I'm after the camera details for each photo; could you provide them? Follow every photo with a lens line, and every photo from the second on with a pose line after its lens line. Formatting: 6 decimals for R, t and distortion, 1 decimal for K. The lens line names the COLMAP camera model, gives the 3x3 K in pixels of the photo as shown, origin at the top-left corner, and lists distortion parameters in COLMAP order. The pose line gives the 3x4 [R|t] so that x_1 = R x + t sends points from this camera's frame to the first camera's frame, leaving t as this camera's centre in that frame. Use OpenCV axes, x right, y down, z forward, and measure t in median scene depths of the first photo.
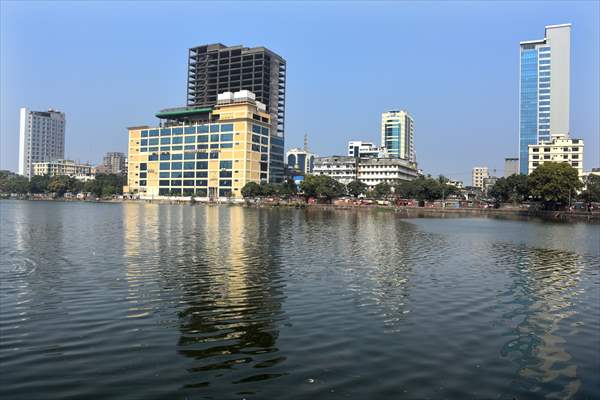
lens RADIAL K [[471.1, 0, 298.0], [0, 471.1, 201.9], [0, 0, 1]] dist [-0.150100, 0.113433]
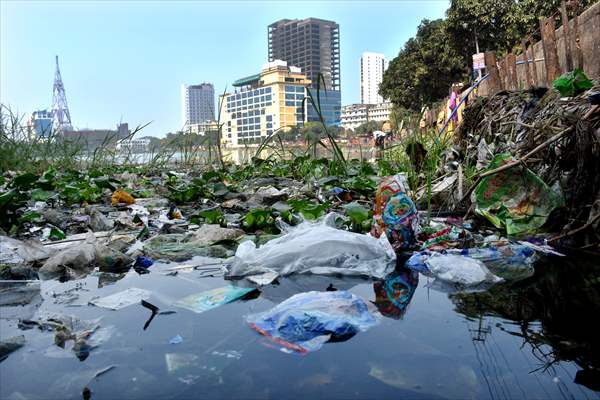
lens RADIAL K [[468.0, 0, 300.0], [0, 468.0, 200.0], [0, 0, 1]] dist [-0.151939, 0.101370]
pose [[0.889829, 0.004836, -0.456269, 0.489993], [0.045822, 0.993942, 0.099899, 0.020393], [0.453988, -0.109800, 0.884217, -0.136661]]
